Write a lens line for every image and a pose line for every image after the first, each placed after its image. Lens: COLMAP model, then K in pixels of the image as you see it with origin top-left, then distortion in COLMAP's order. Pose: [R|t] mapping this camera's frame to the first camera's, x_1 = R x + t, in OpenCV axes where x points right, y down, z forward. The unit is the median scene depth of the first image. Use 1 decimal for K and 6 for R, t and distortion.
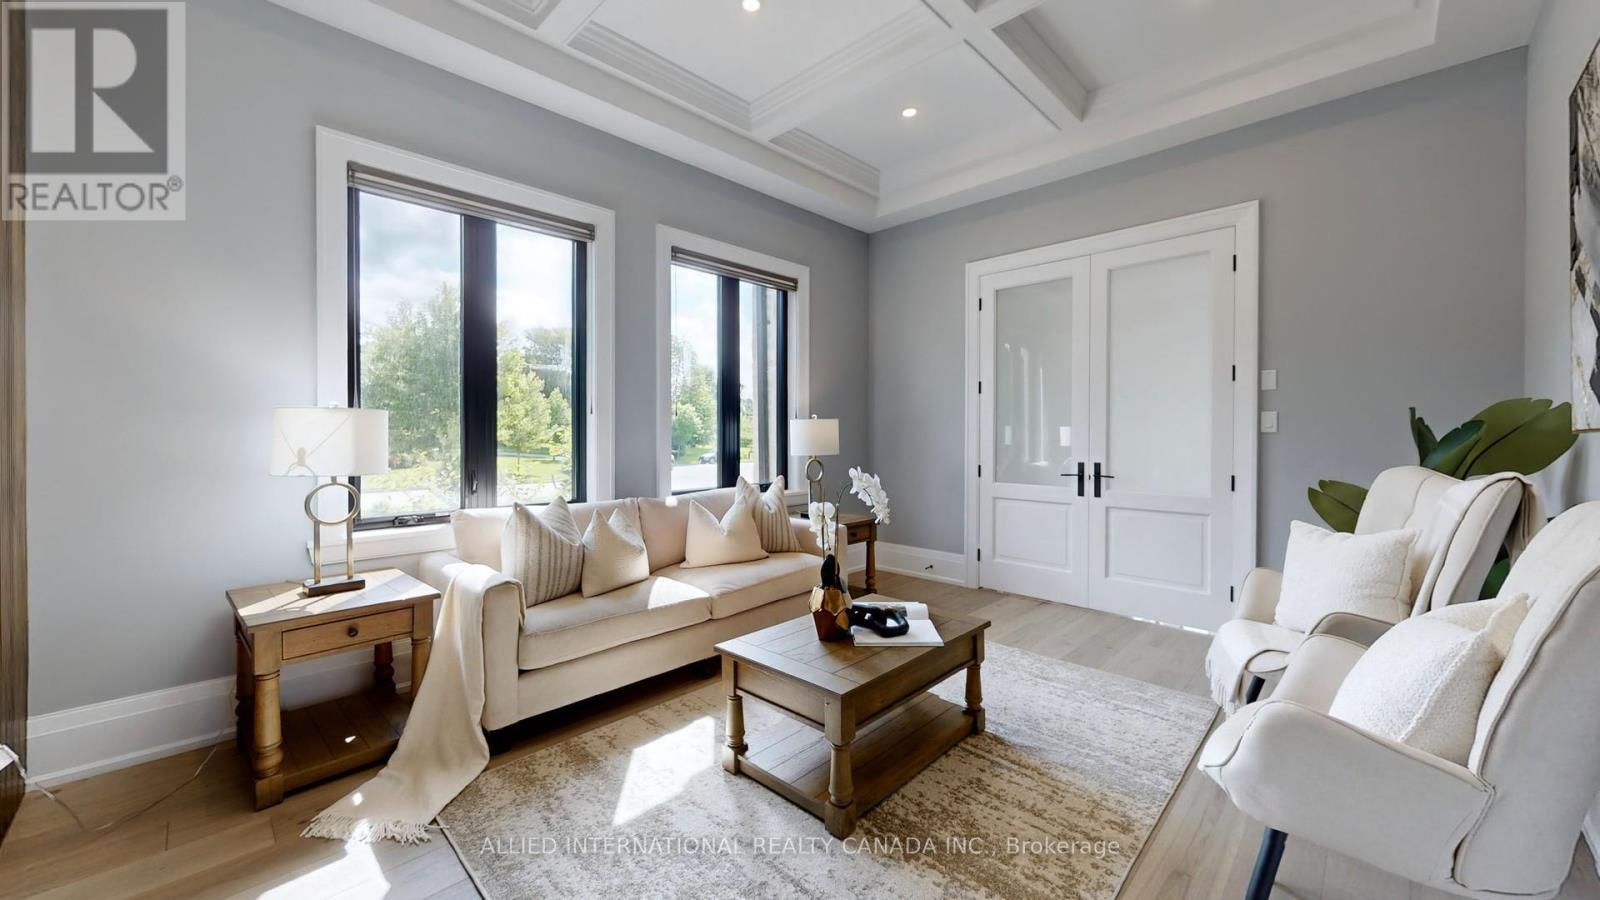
lens RADIAL K [[594.1, 0, 787.0], [0, 594.1, 436.8], [0, 0, 1]] dist [-0.000105, -0.000911]
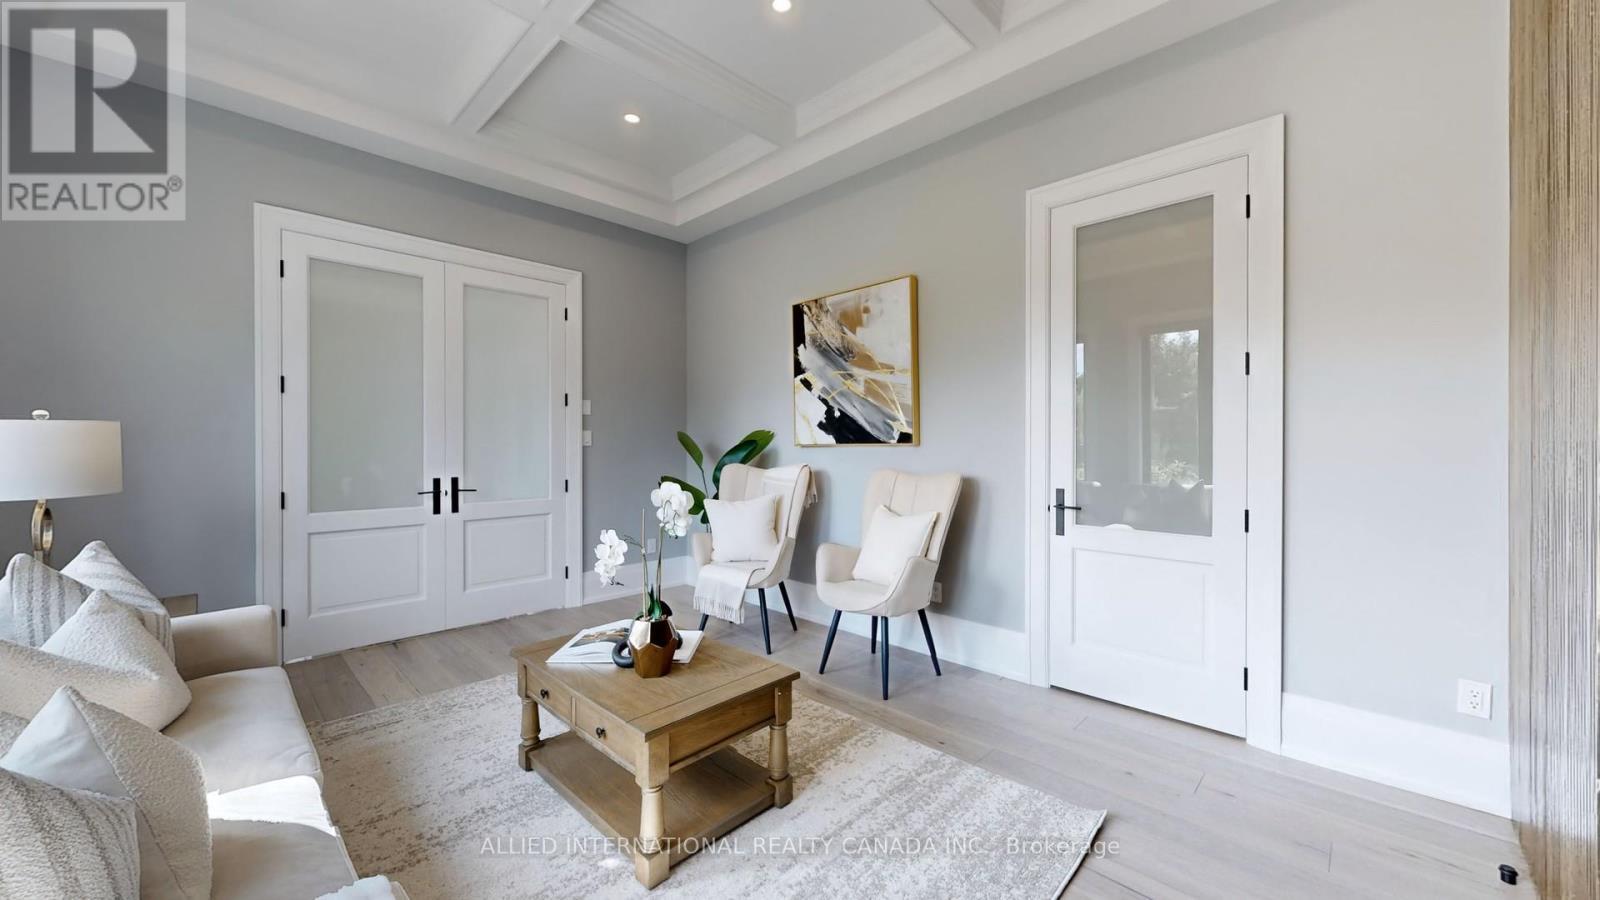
lens RADIAL K [[594.1, 0, 811.5], [0, 594.1, 445.6], [0, 0, 1]] dist [-0.000105, -0.000911]
pose [[-0.025140, -0.001797, 0.999682, -0.469579], [0.009909, 0.999949, 0.002047, -0.004962], [-0.999635, 0.009957, -0.025121, 0.436986]]
